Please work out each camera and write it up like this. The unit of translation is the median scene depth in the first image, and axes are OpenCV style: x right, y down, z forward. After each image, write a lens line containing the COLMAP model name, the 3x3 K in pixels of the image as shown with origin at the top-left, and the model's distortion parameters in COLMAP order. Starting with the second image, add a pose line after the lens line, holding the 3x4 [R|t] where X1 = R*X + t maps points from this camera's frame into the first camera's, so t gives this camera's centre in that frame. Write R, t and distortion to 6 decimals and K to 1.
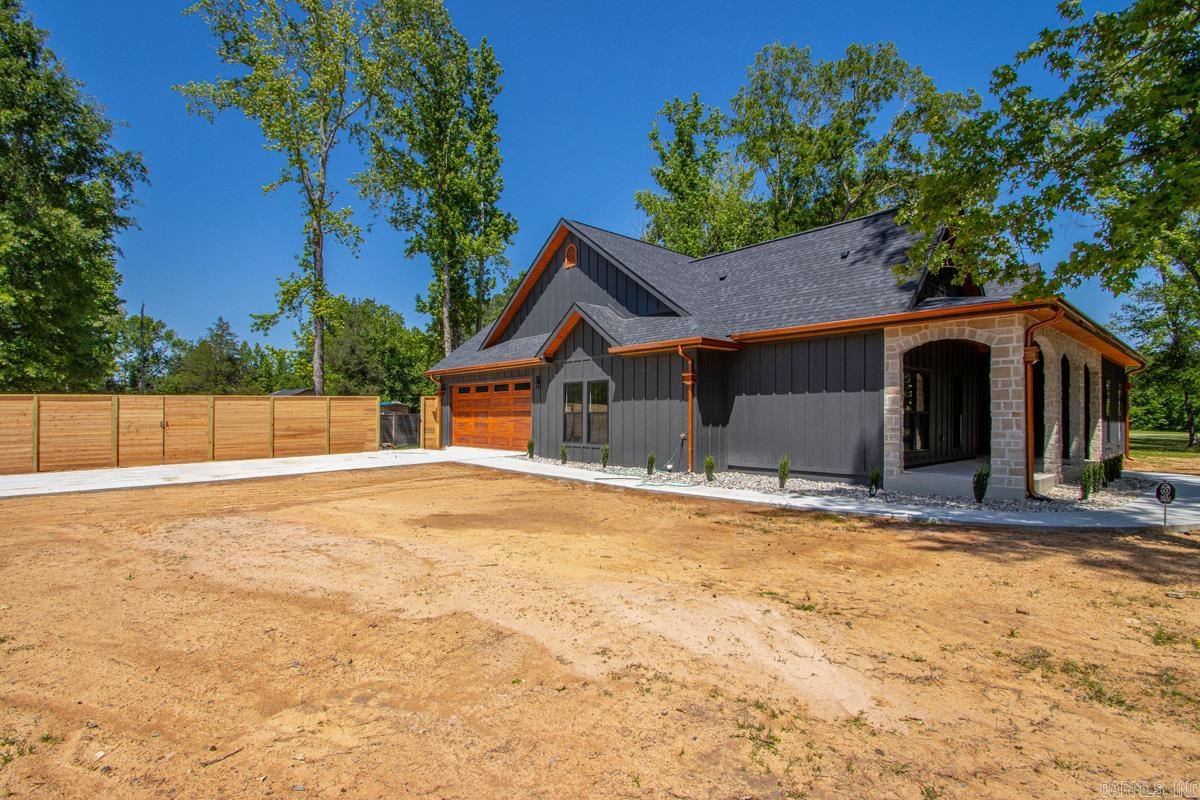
lens RADIAL K [[577.0, 0, 548.6], [0, 577.0, 422.5], [0, 0, 1]] dist [-0.014726, -0.008523]
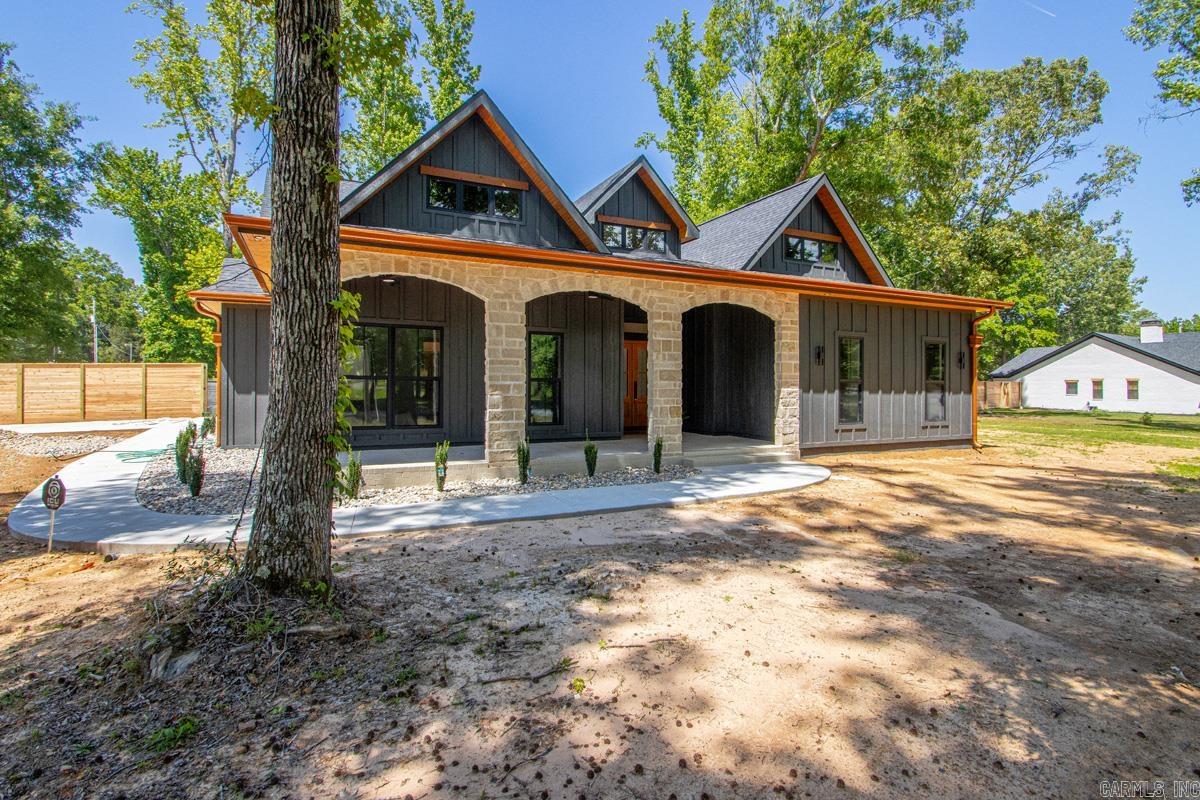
lens RADIAL K [[598.2, 0, 605.7], [0, 598.2, 391.8], [0, 0, 1]] dist [0.001187, 0.000080]
pose [[0.970020, 0.000978, -0.243024, 0.681949], [-0.000123, 0.999994, 0.003535, 0.001261], [0.243026, -0.003399, 0.970014, 0.166275]]
